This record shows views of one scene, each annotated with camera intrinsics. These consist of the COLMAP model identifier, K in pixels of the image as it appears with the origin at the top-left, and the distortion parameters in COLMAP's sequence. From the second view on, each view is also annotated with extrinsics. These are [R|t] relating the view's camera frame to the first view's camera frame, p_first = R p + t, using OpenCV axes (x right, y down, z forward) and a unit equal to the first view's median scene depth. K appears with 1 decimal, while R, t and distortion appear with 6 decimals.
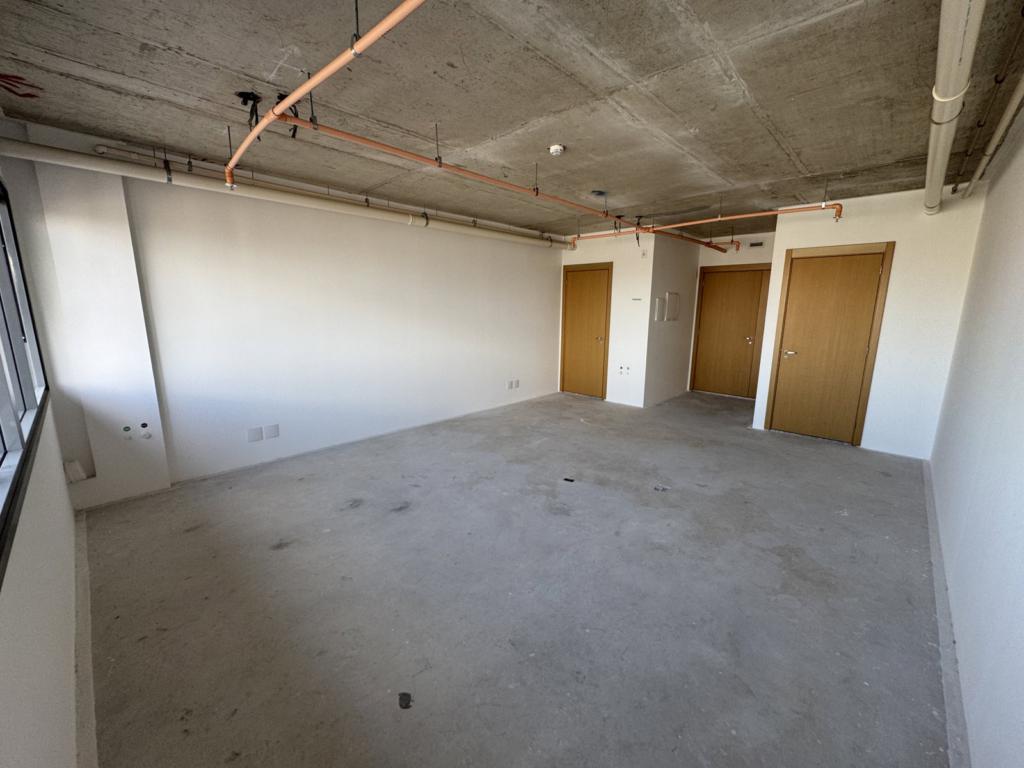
lens RADIAL K [[408.5, 0, 512.0], [0, 408.5, 384.0], [0, 0, 1]] dist [-0.003116, 0.000228]
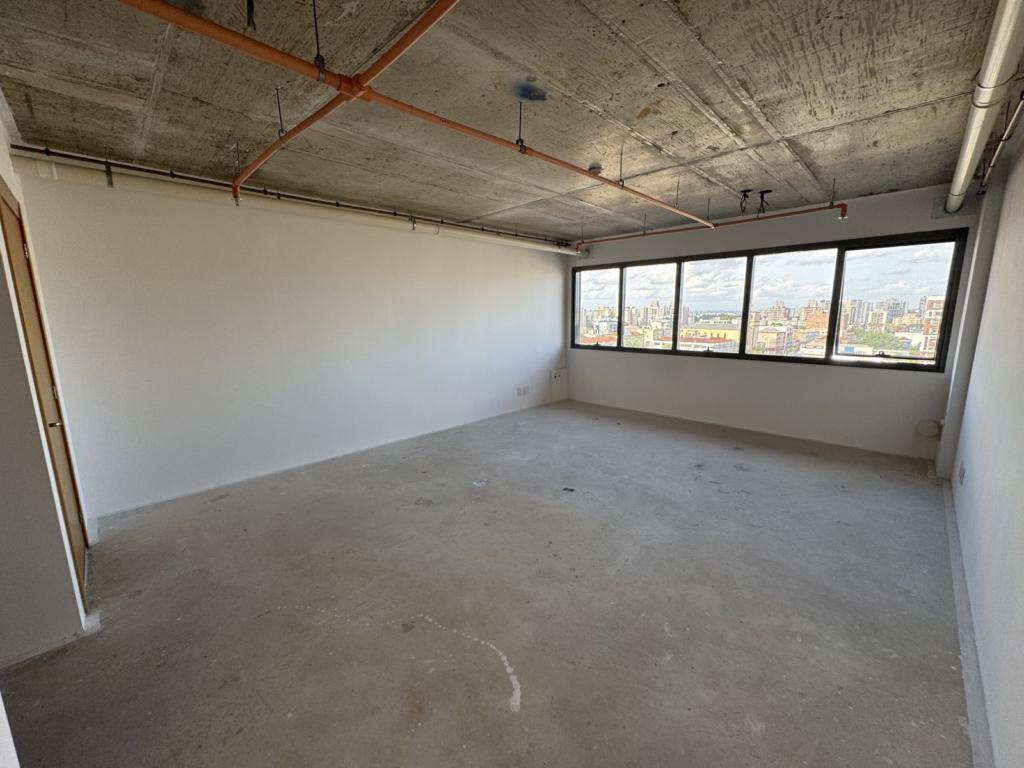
lens RADIAL K [[408.5, 0, 512.0], [0, 408.5, 384.0], [0, 0, 1]] dist [-0.003116, 0.000228]
pose [[-0.999833, 0.001647, 0.018202, 0.252290], [0.008015, 0.934574, 0.355678, -0.341584], [-0.016426, 0.355765, -0.934431, 1.783872]]
